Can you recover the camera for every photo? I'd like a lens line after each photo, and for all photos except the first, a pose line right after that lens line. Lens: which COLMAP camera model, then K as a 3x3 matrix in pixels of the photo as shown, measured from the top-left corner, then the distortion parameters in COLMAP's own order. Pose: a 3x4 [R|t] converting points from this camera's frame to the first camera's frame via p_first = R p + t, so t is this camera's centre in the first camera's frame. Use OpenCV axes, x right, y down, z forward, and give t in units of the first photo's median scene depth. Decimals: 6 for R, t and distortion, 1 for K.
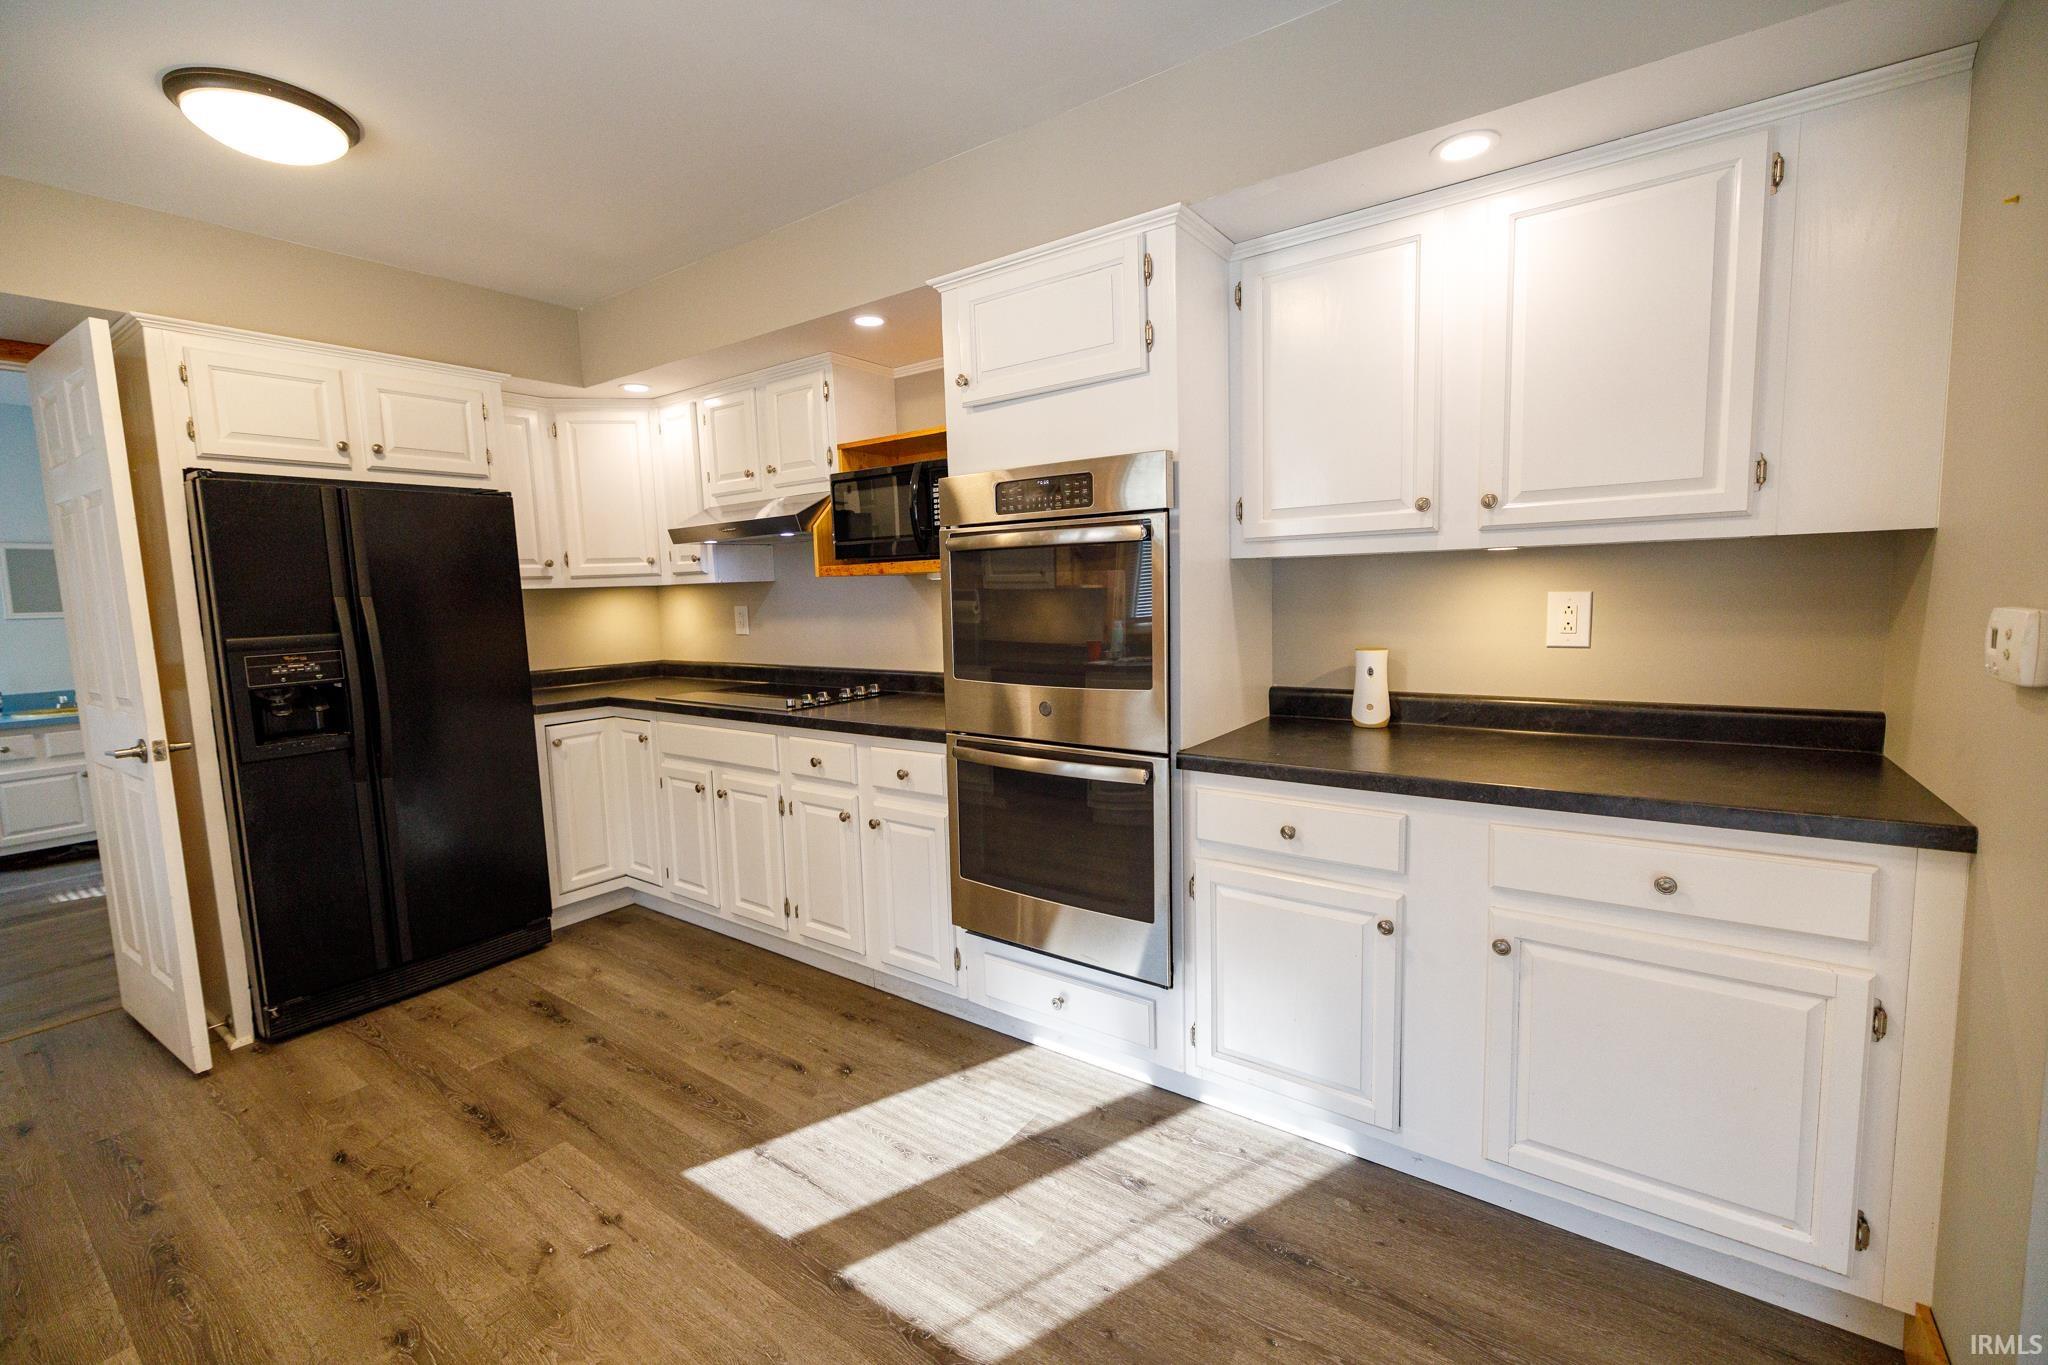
lens RADIAL K [[860.2, 0, 1026.8], [0, 860.2, 681.2], [0, 0, 1]] dist [0.005144, -0.000448]
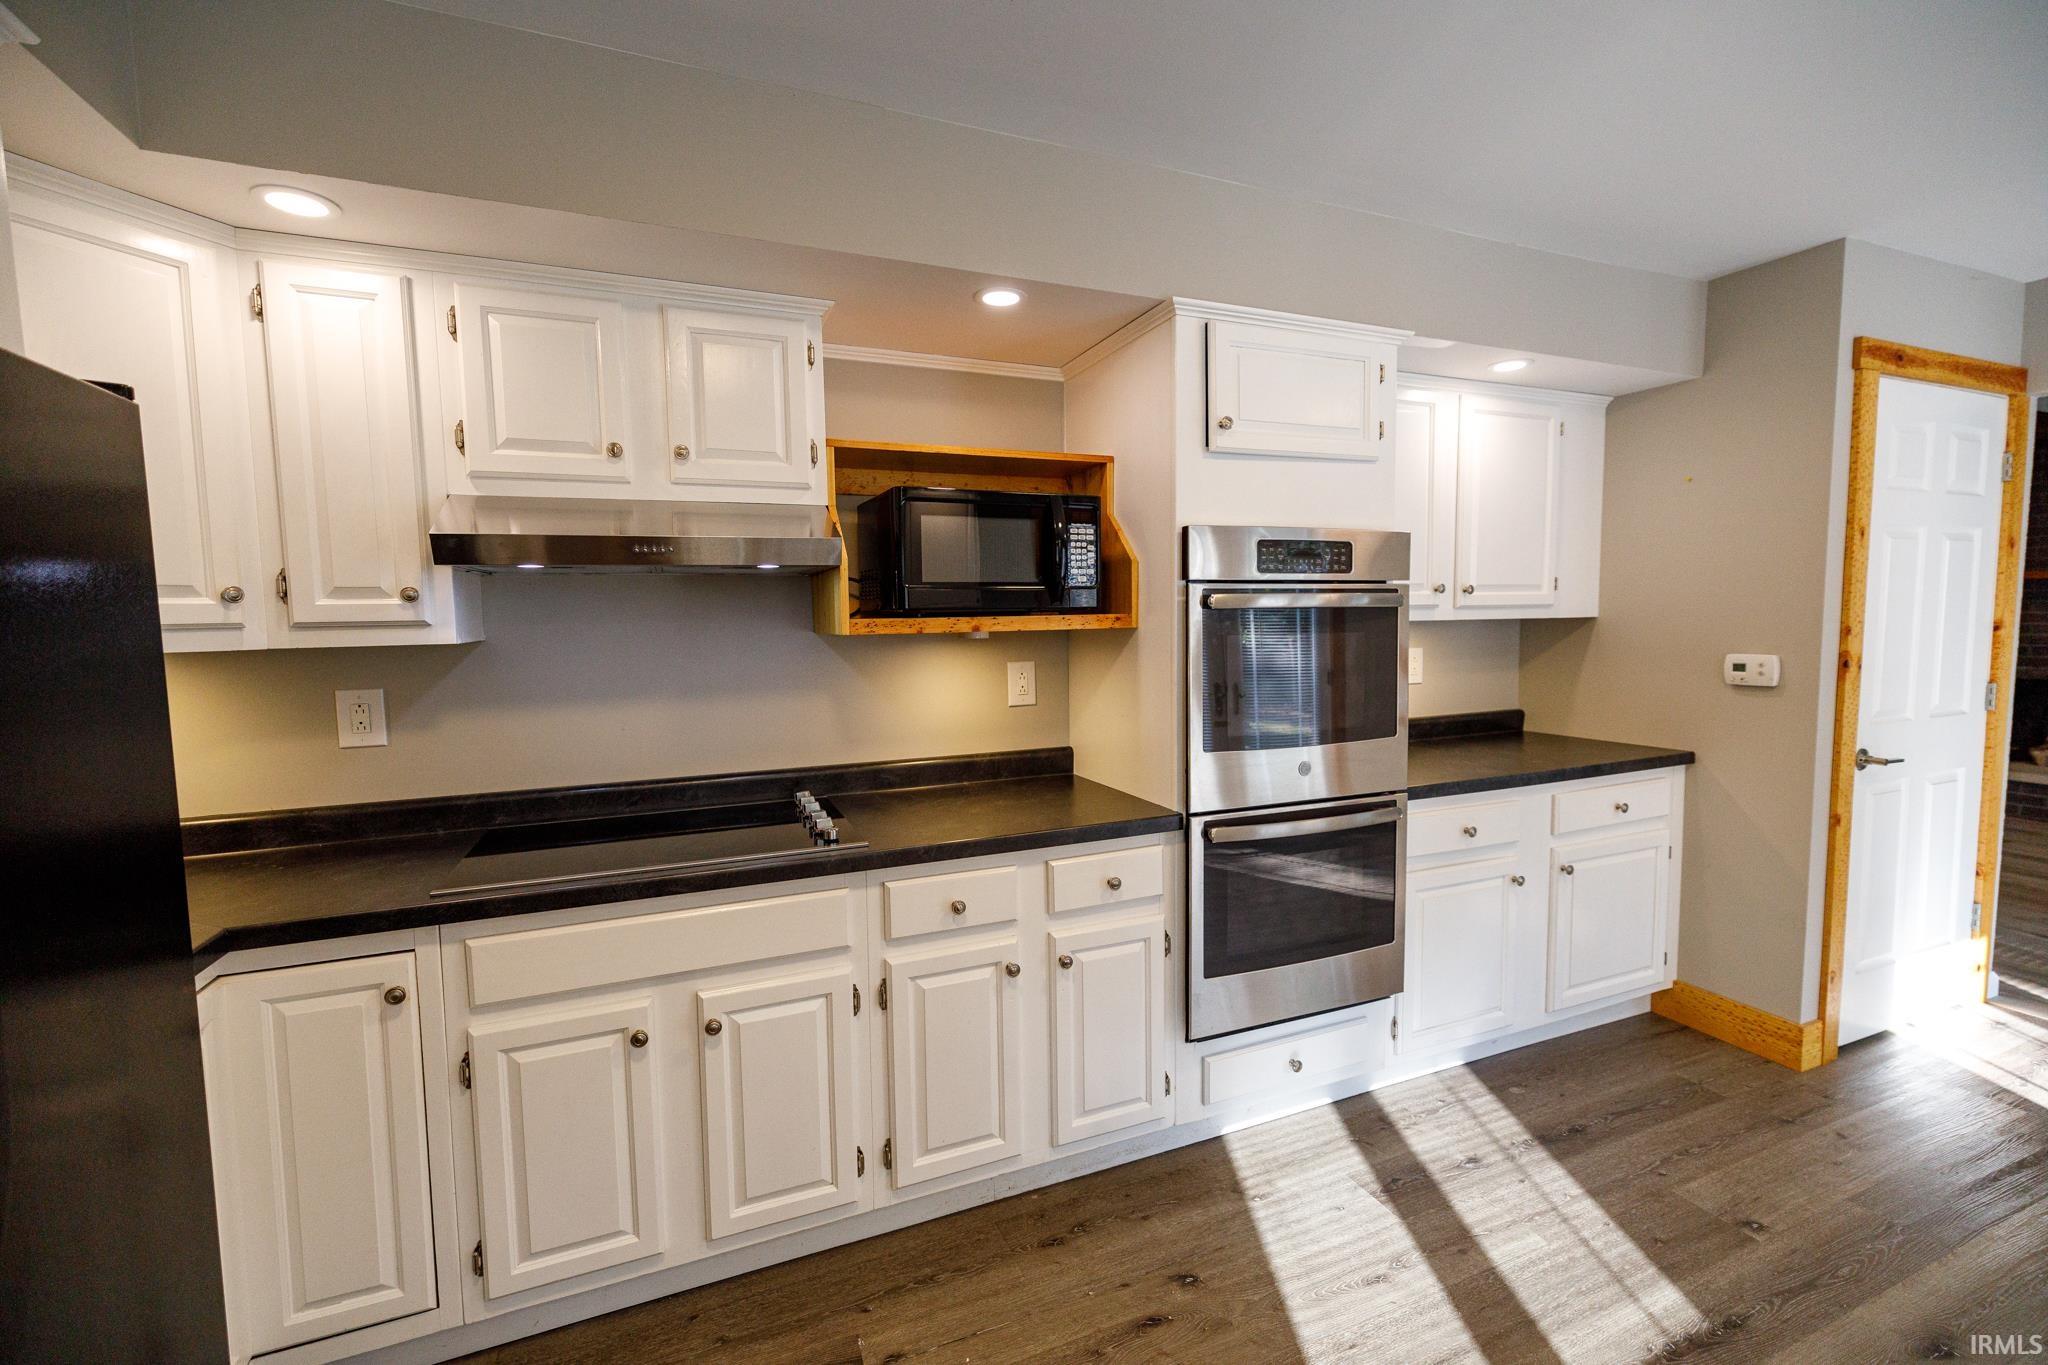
lens RADIAL K [[860.2, 0, 1021.5], [0, 860.2, 687.1], [0, 0, 1]] dist [0.005144, -0.000448]
pose [[0.526865, -0.044779, 0.848769, -0.893285], [0.096363, 0.995319, -0.007306, -0.077868], [-0.844469, 0.085639, 0.528714, 0.661560]]
